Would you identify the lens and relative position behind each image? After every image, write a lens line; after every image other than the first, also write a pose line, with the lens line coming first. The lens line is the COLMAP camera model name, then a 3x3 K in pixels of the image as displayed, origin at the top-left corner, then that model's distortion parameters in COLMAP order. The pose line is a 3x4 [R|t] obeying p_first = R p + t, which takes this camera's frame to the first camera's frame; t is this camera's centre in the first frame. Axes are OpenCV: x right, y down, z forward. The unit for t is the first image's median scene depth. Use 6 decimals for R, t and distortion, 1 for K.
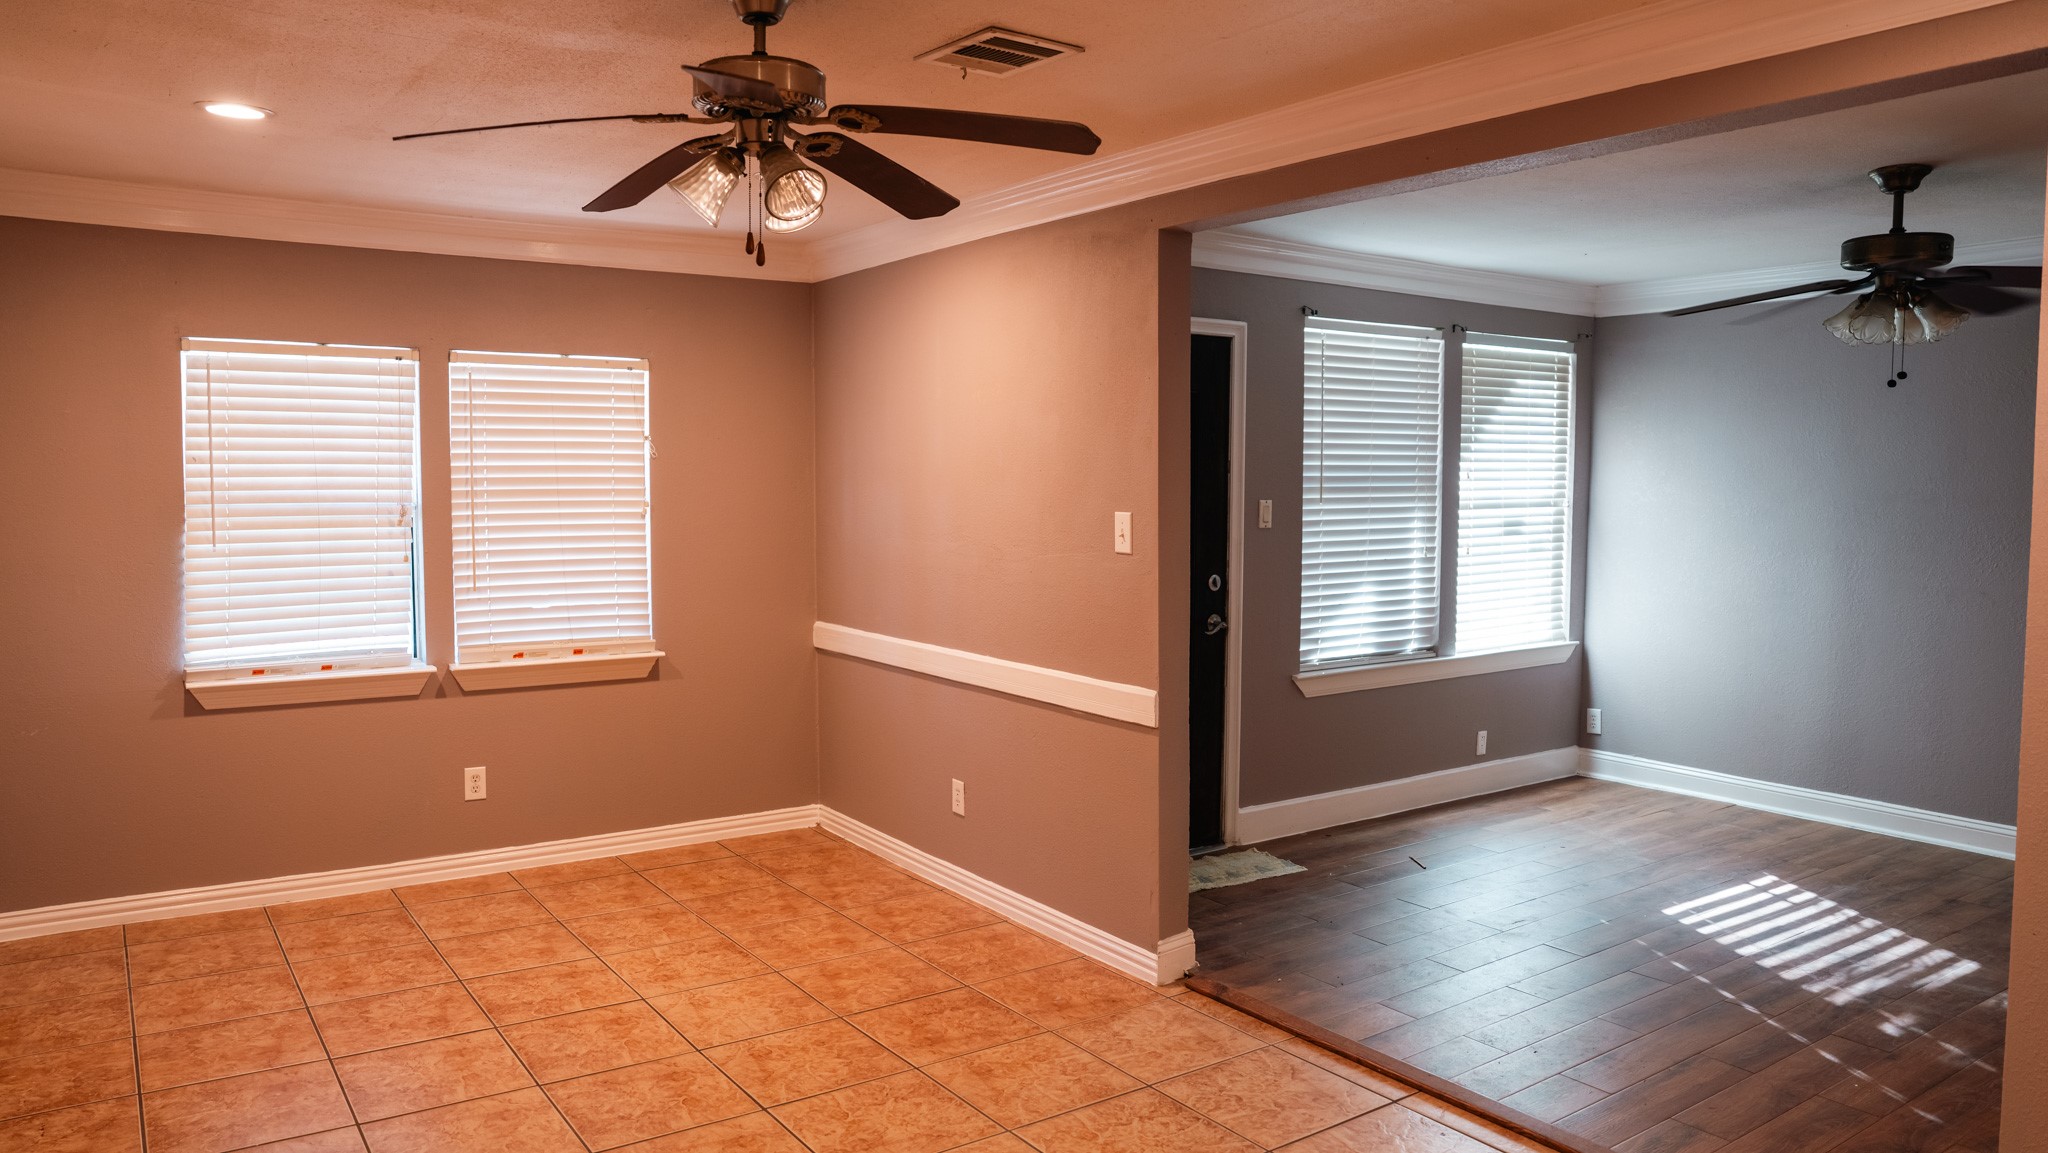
lens RADIAL K [[1428.6, 0, 1019.8], [0, 1428.6, 557.6], [0, 0, 1]] dist [-0.125043, 0.095269]
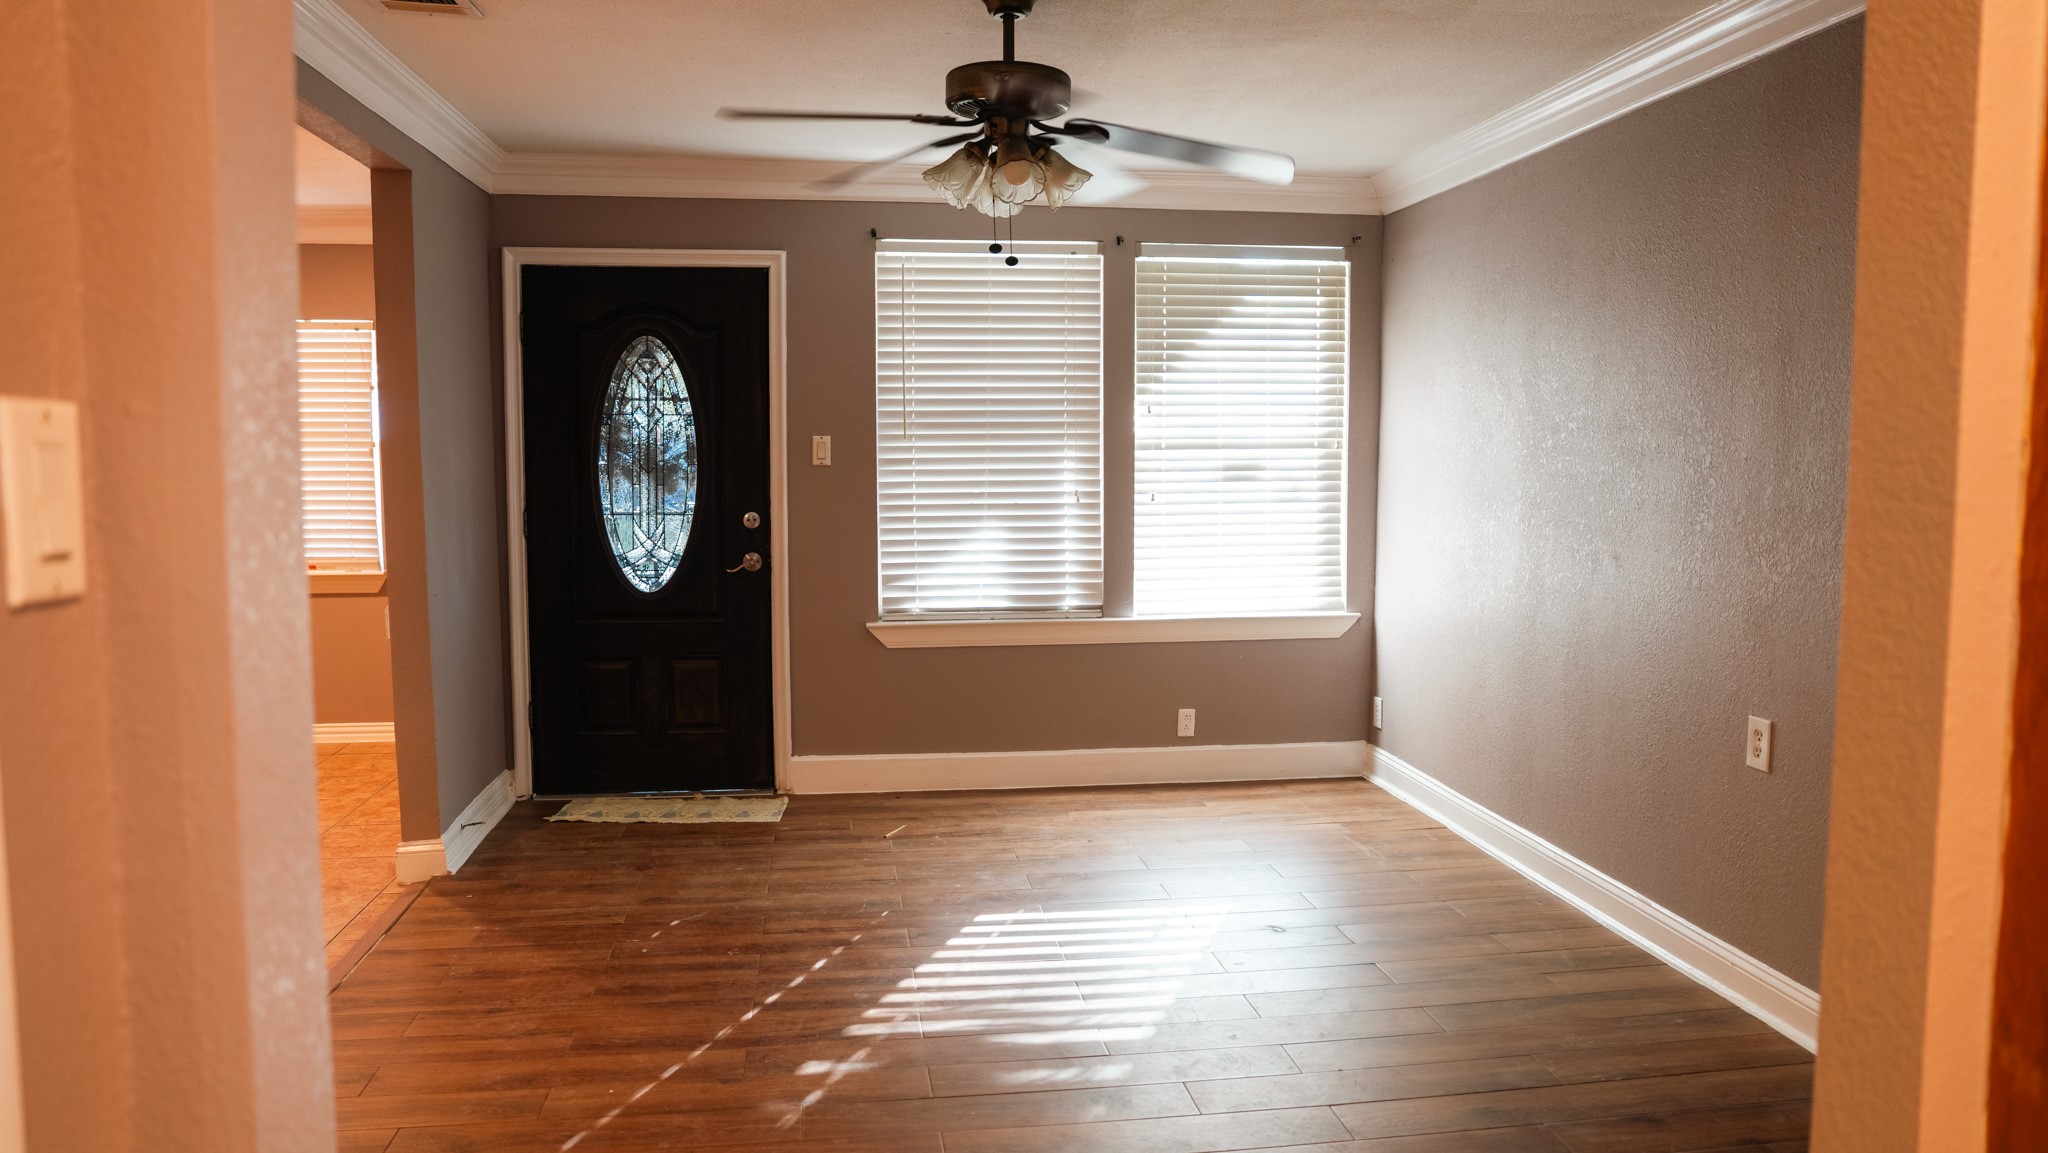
lens RADIAL K [[1411.6, 0, 1025.8], [0, 1411.6, 552.6], [0, 0, 1]] dist [-0.102105, 0.091989]
pose [[0.887652, 0.030513, -0.459504, 0.805669], [-0.024361, 0.999517, 0.019312, 0.017774], [0.459871, -0.005949, 0.887966, 0.245705]]
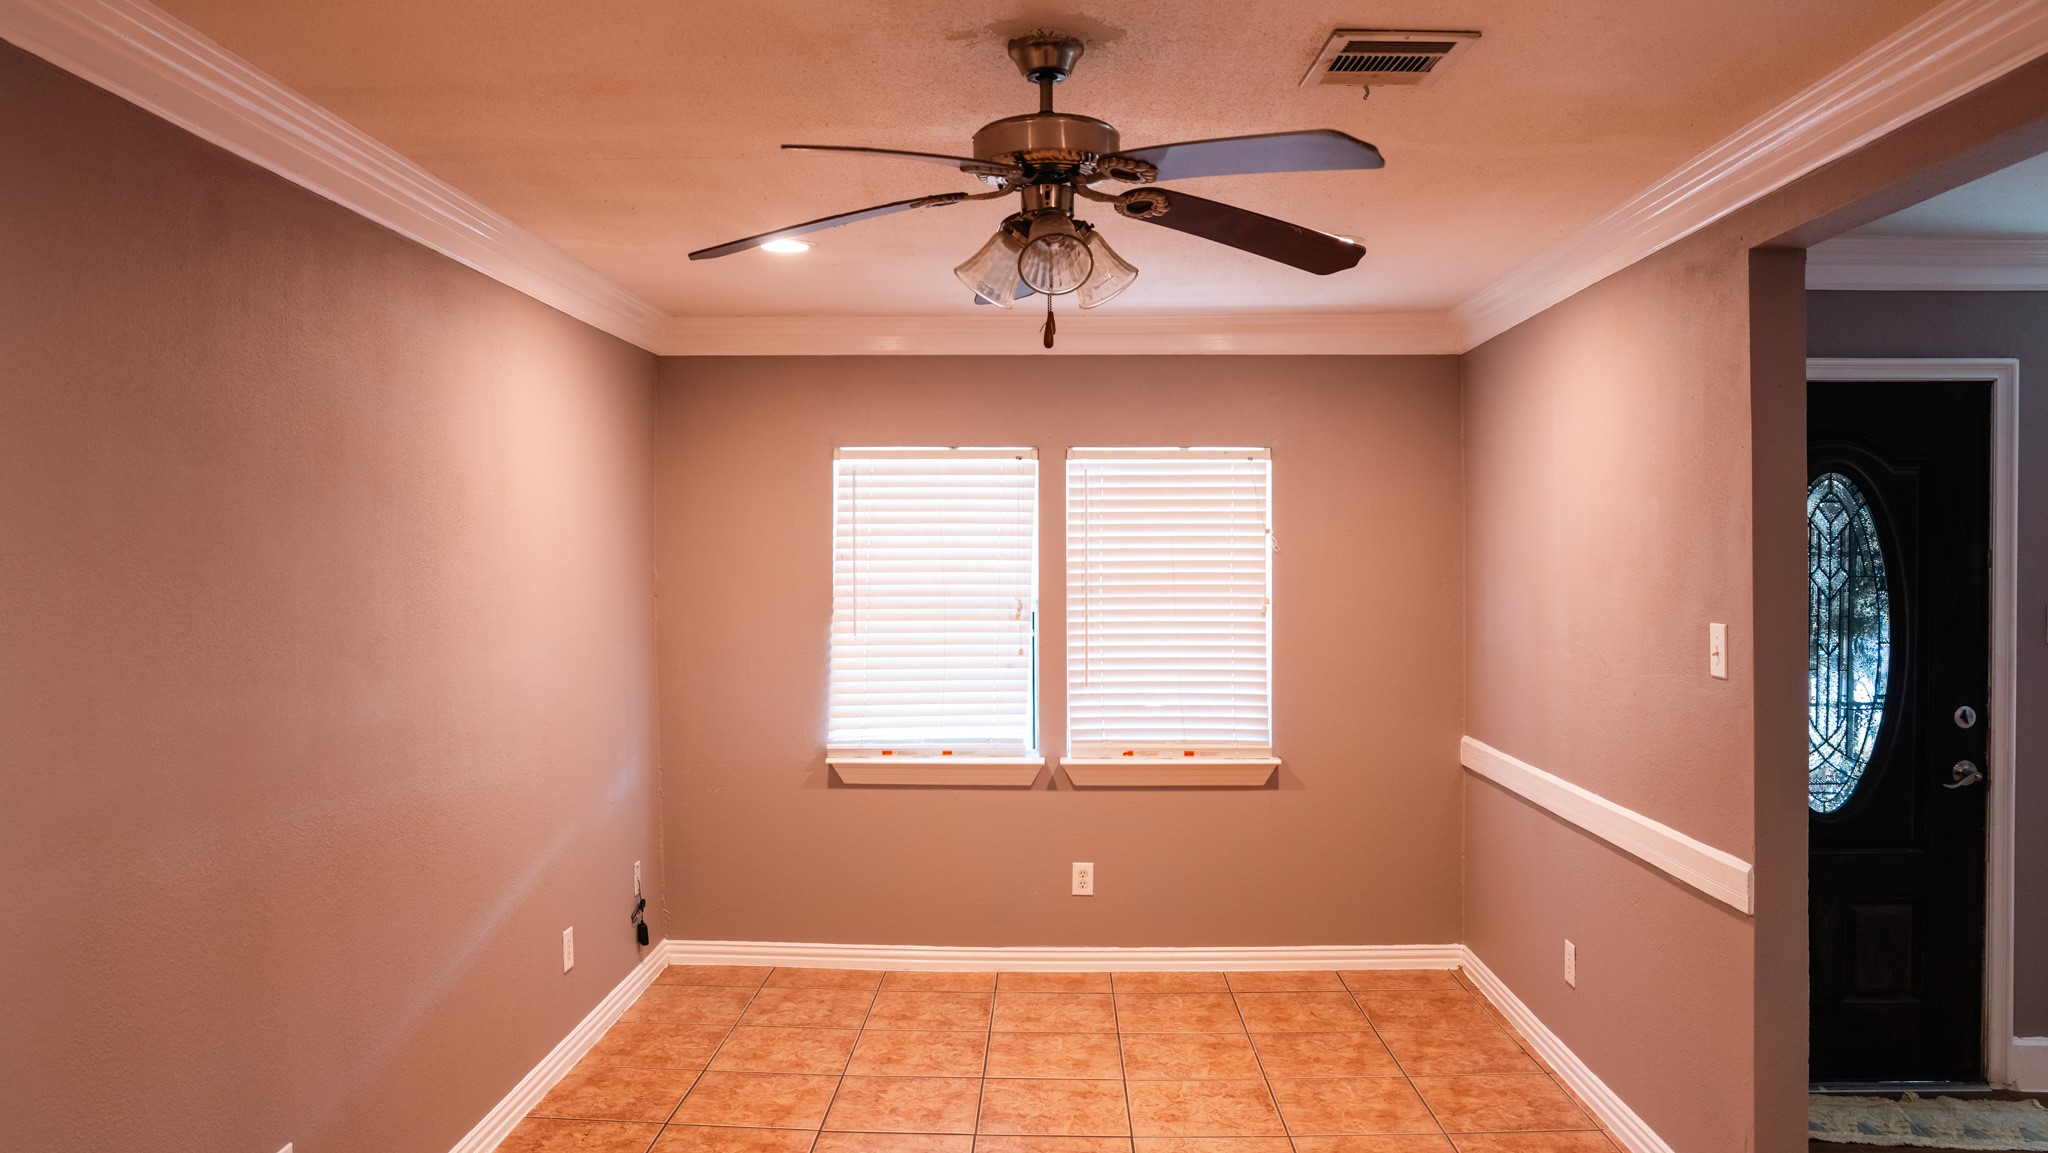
lens RADIAL K [[1428.6, 0, 1019.8], [0, 1428.6, 557.6], [0, 0, 1]] dist [-0.125043, 0.095269]
pose [[0.800658, -0.006179, -0.599090, 0.185408], [-0.028973, 0.998378, -0.049018, -0.016684], [0.598421, 0.056604, 0.799180, 0.153981]]
